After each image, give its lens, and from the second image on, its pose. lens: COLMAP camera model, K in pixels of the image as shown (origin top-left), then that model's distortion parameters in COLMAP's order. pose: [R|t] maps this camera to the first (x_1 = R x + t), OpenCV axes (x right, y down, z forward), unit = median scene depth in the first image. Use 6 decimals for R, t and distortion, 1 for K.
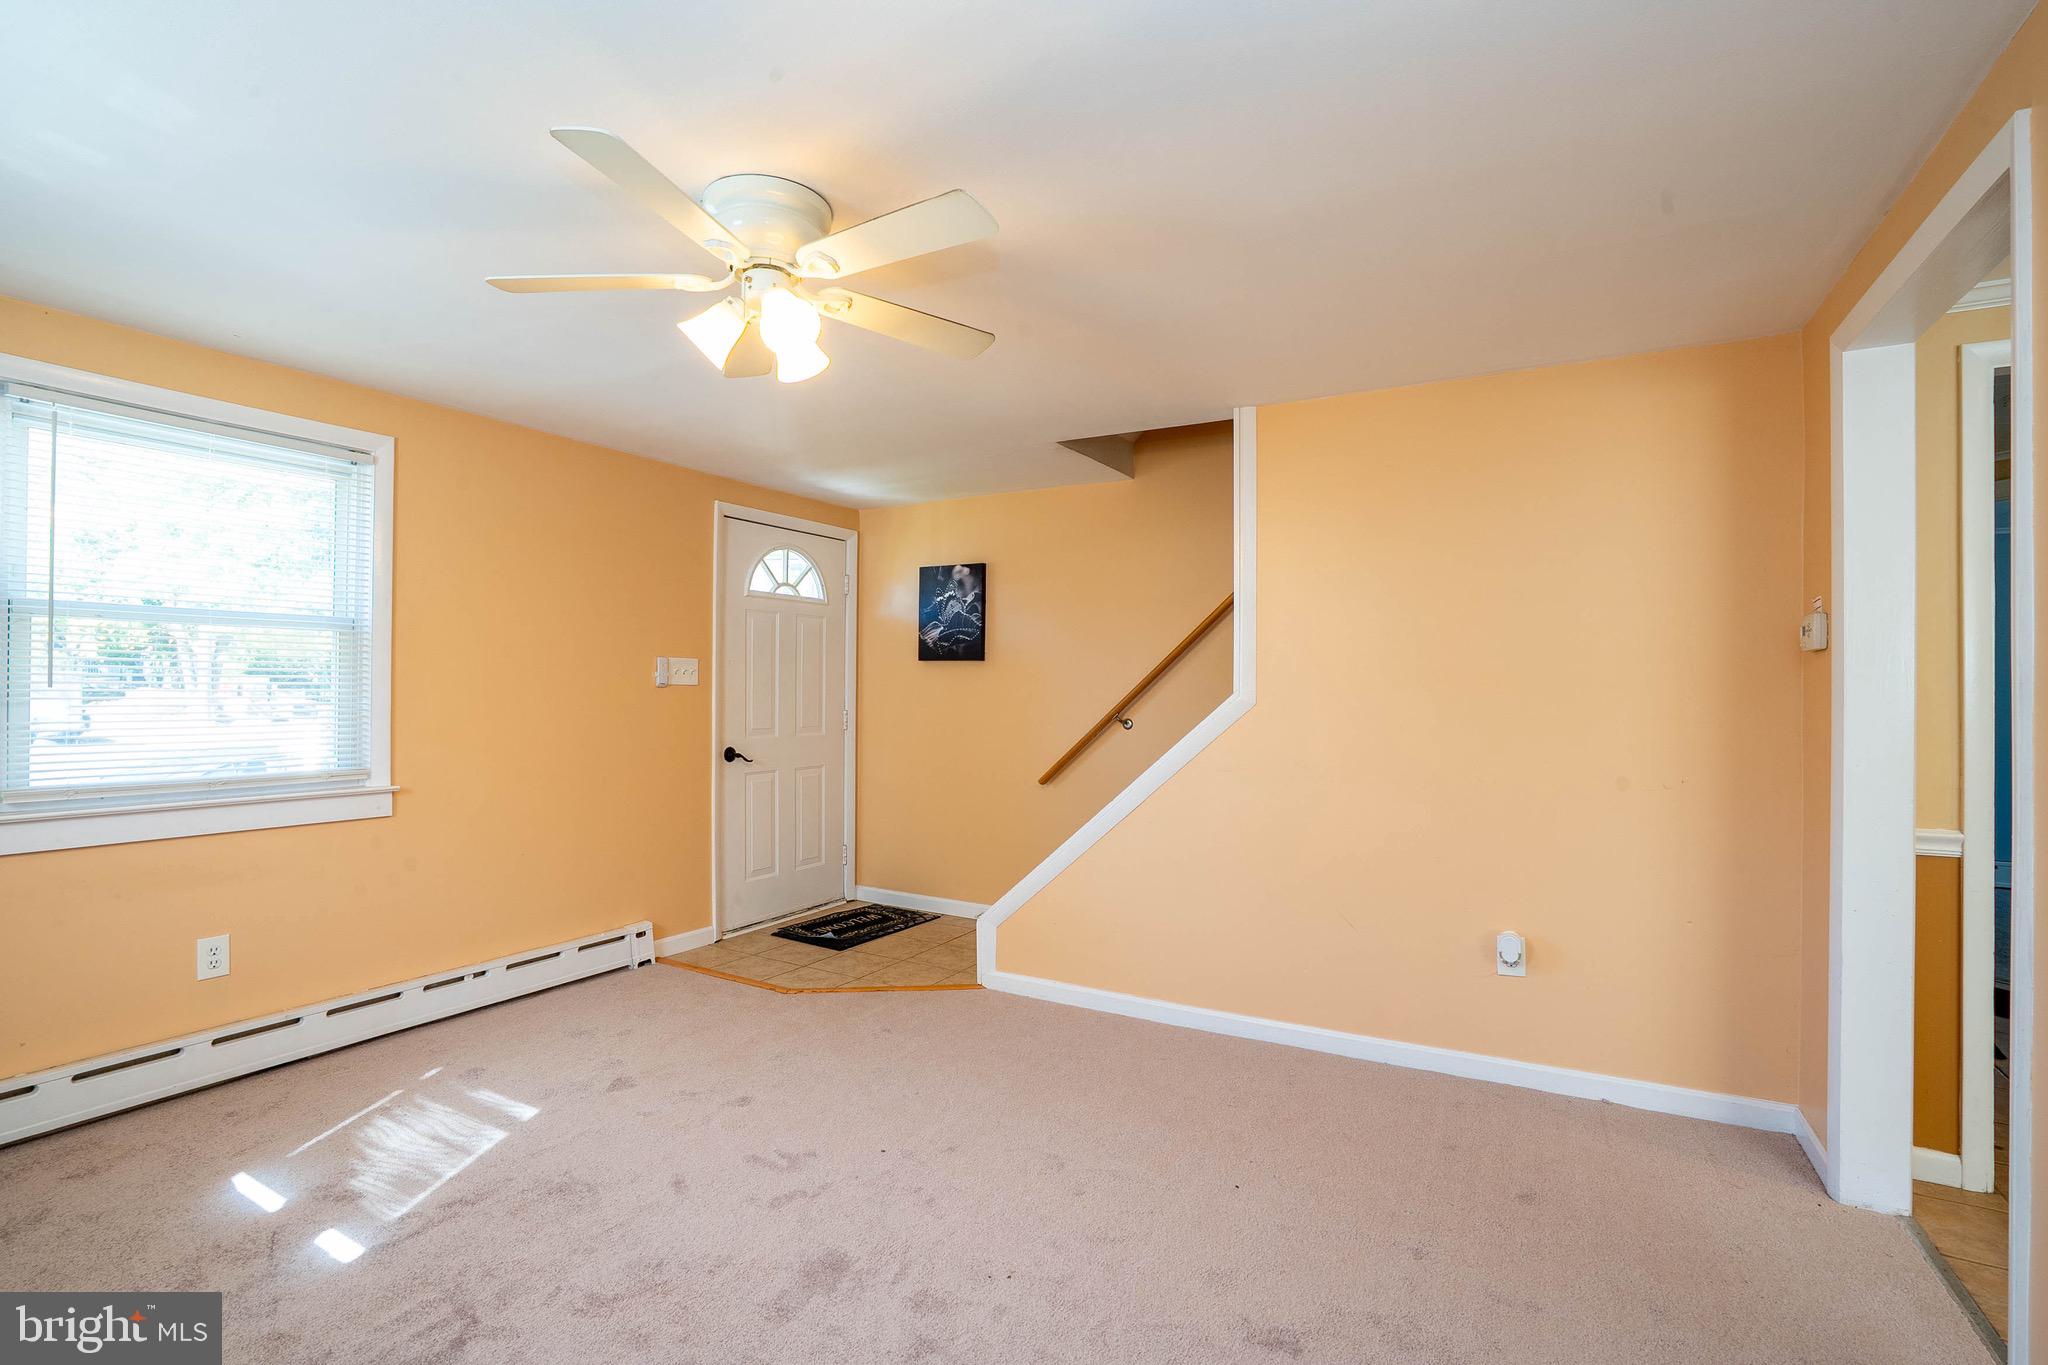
lens RADIAL K [[930.3, 0, 1024.0], [0, 930.3, 682.5], [0, 0, 1]] dist [-0.050405, 0.015437]
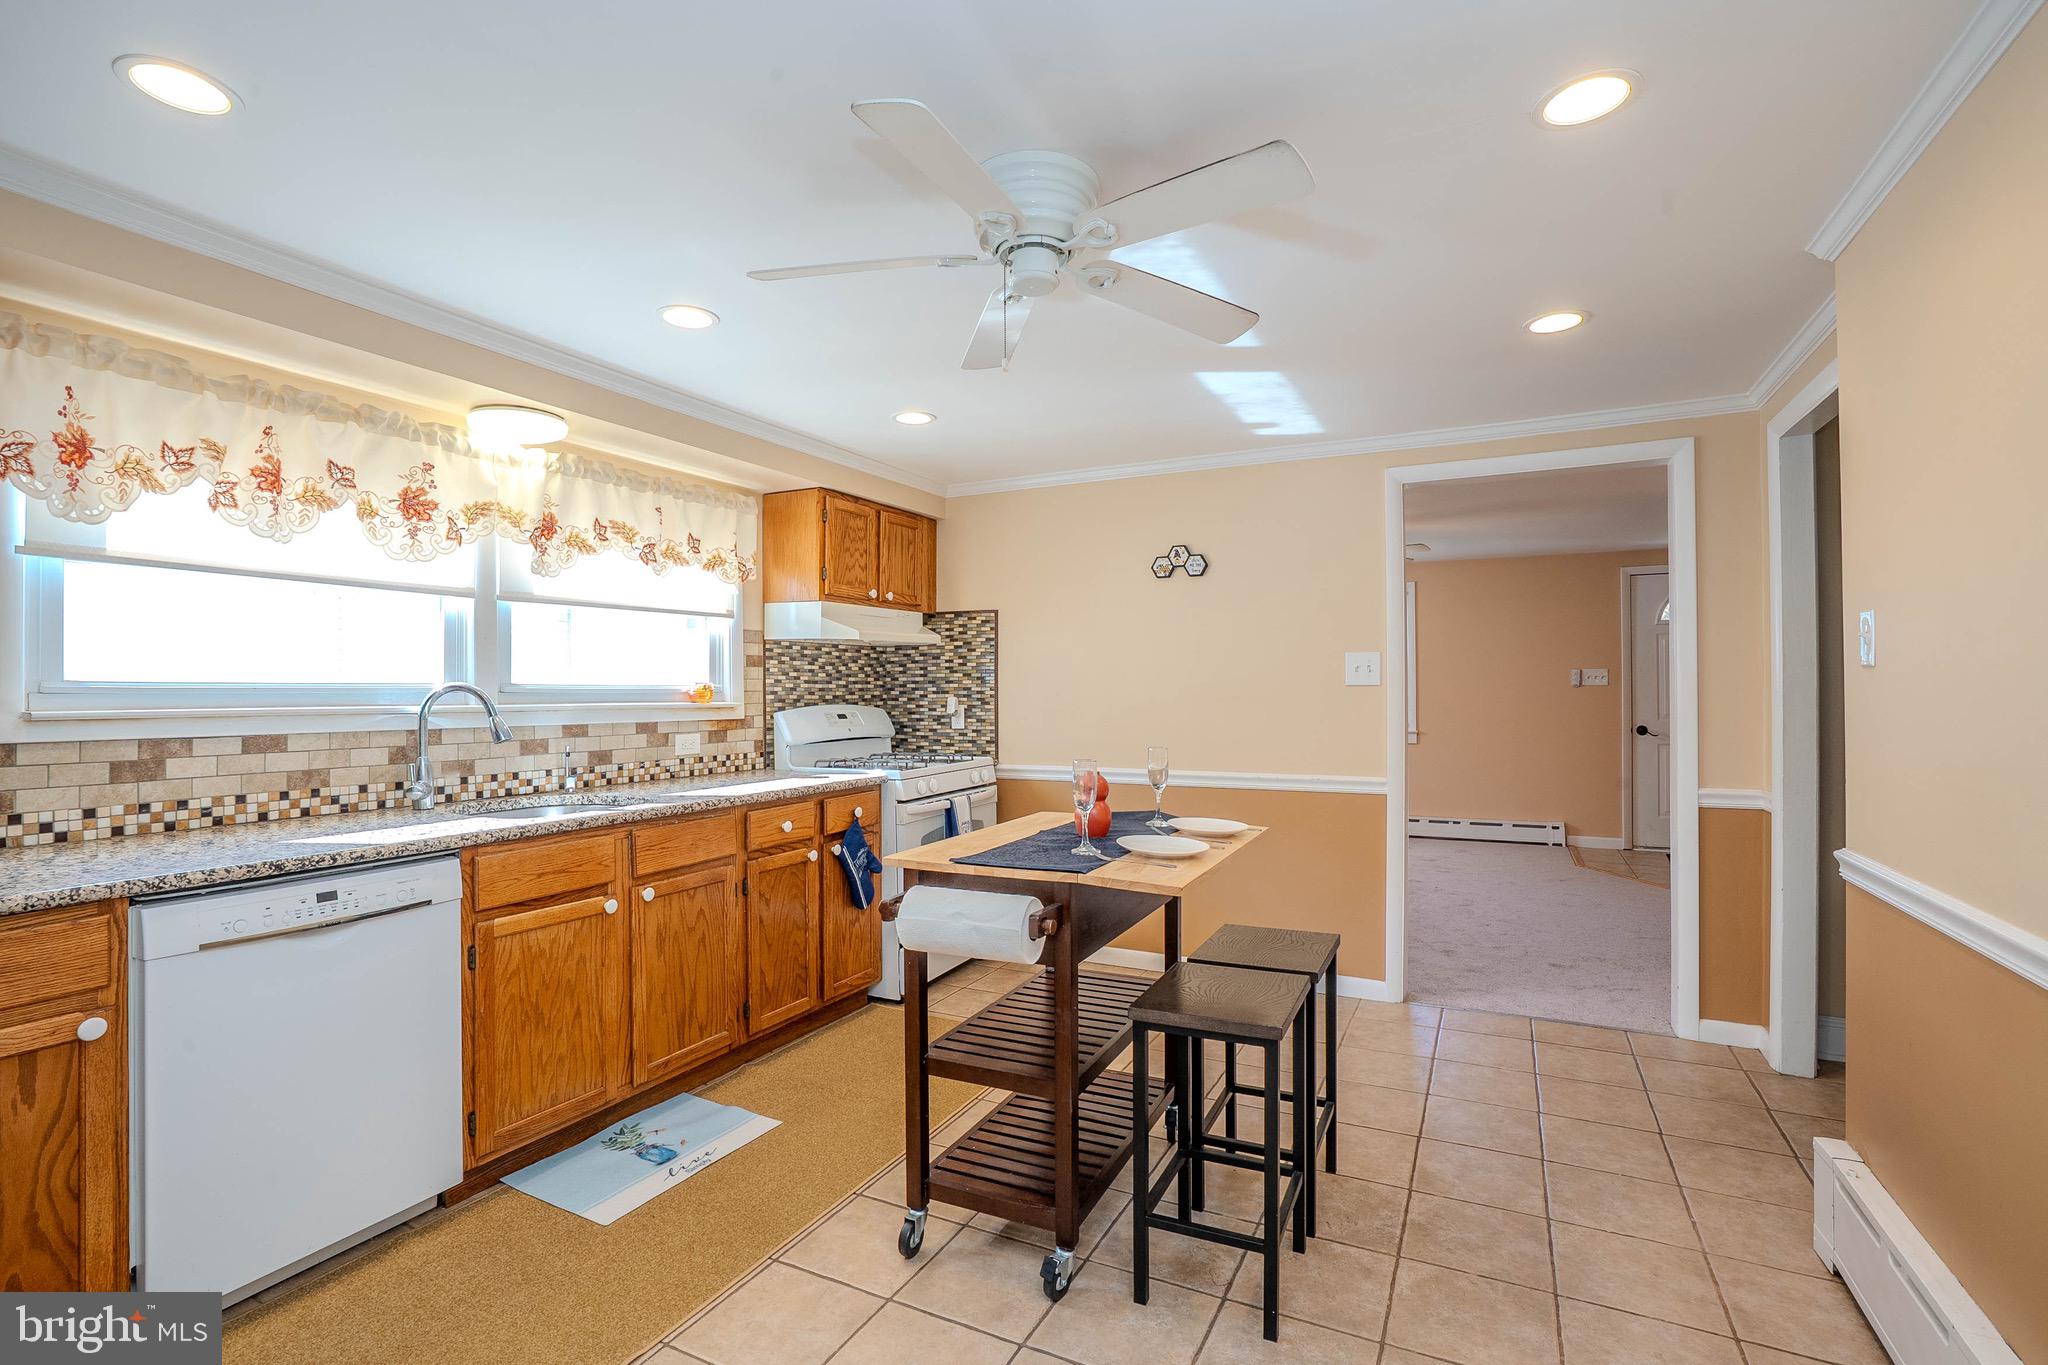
lens RADIAL K [[930.3, 0, 1024.0], [0, 930.3, 682.5], [0, 0, 1]] dist [-0.050405, 0.015437]
pose [[0.042399, -0.011911, -0.999030, 1.069459], [0.012072, 0.999862, -0.011409, 0.004571], [0.999028, -0.011577, 0.042537, -0.064889]]
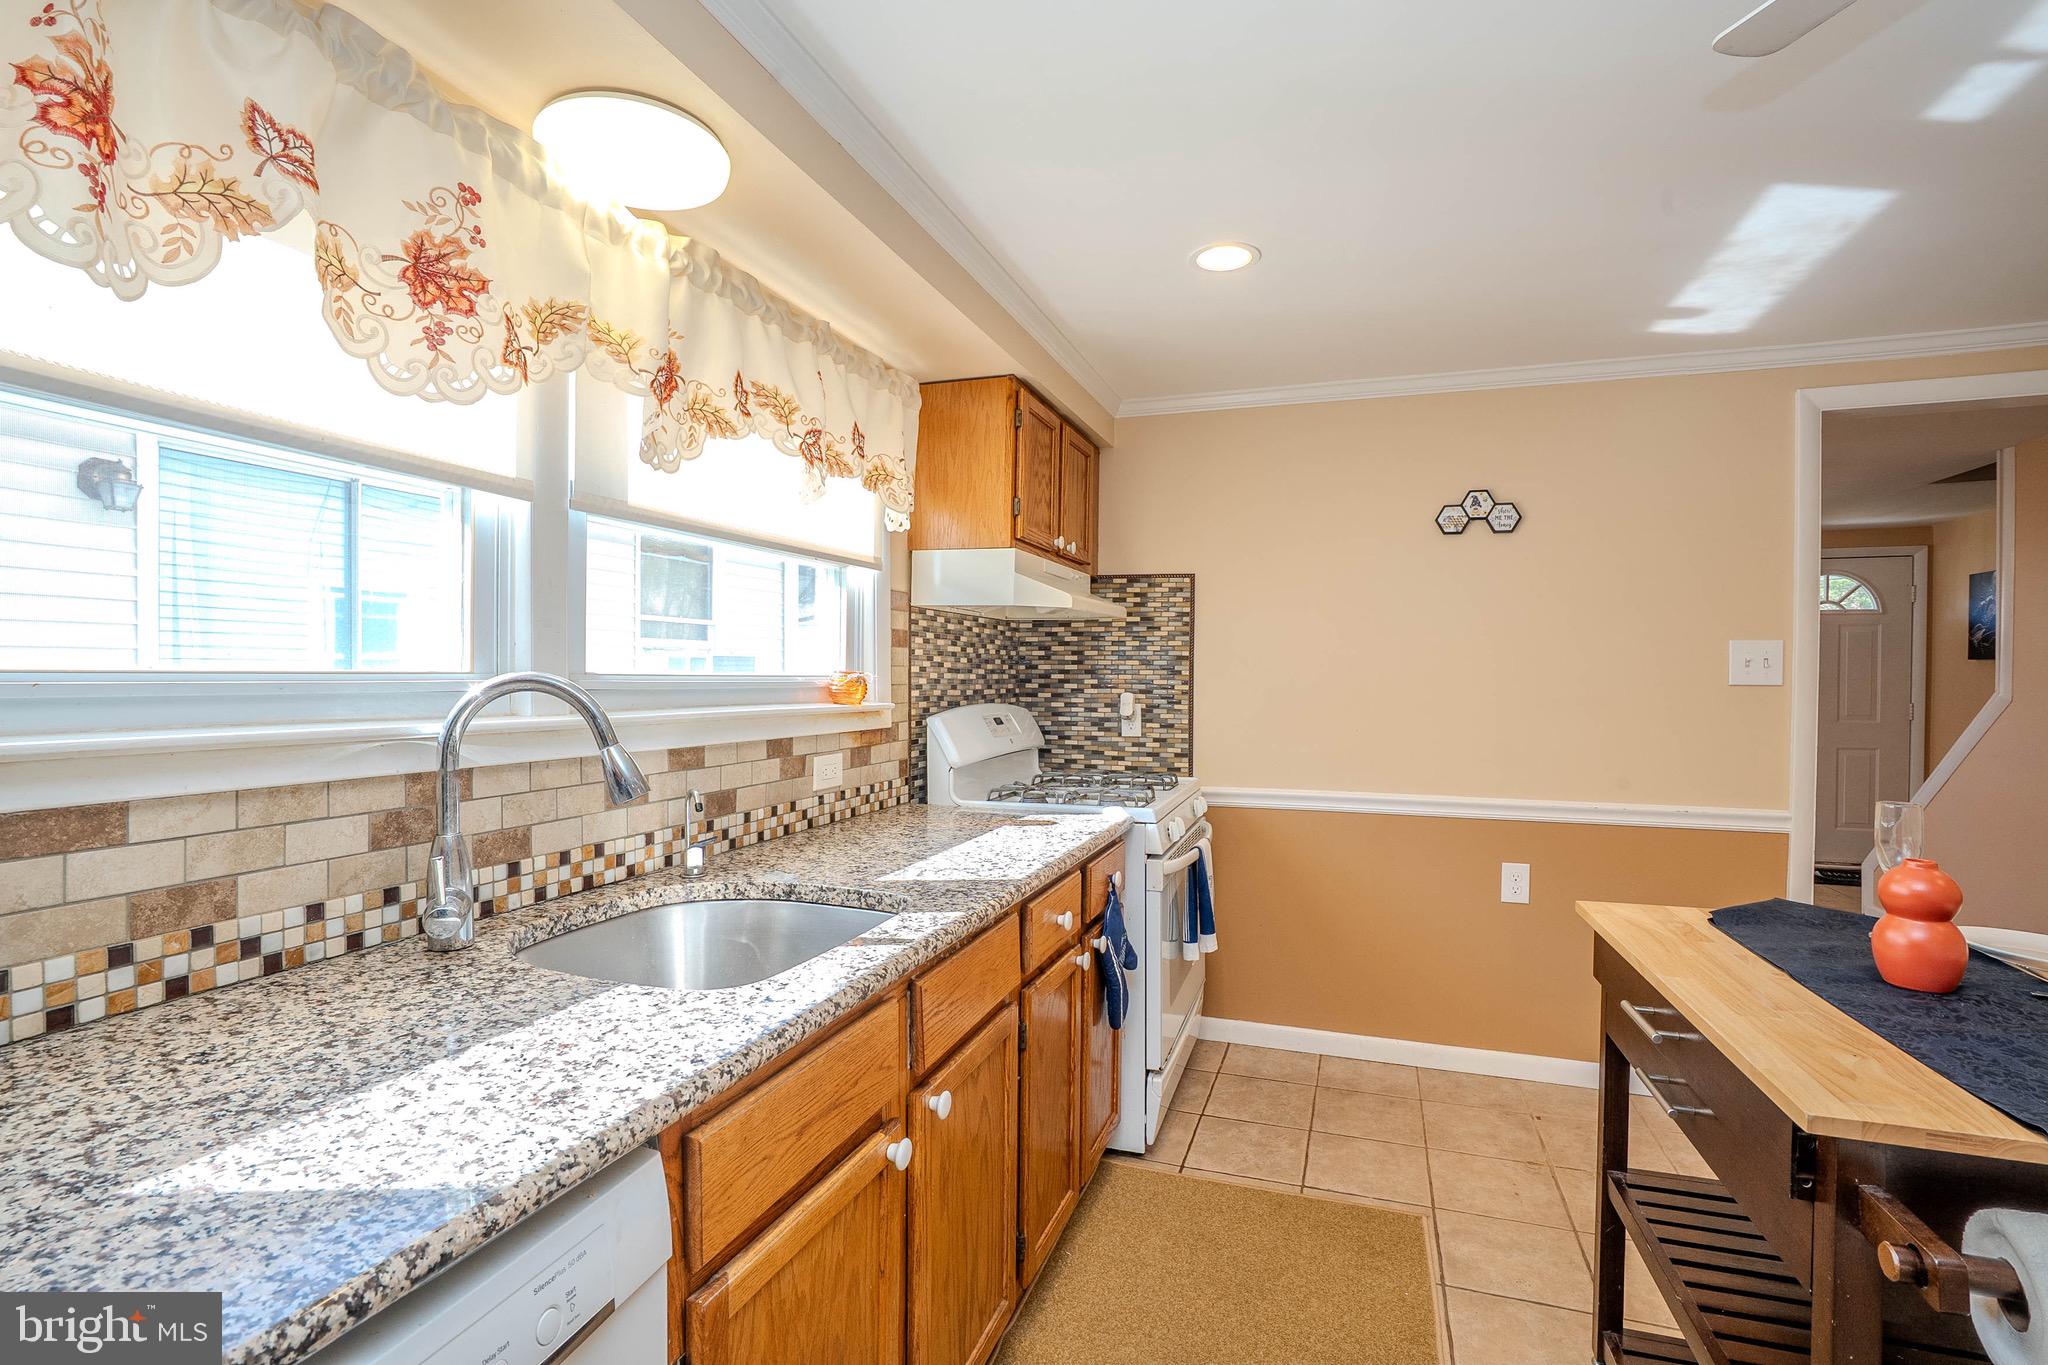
lens RADIAL K [[930.3, 0, 1024.0], [0, 930.3, 682.5], [0, 0, 1]] dist [-0.050405, 0.015437]
pose [[0.170535, 0.005376, -0.985337, 0.773287], [0.001748, 0.999982, 0.005759, -0.004420], [0.985350, -0.002705, 0.170522, -0.295187]]
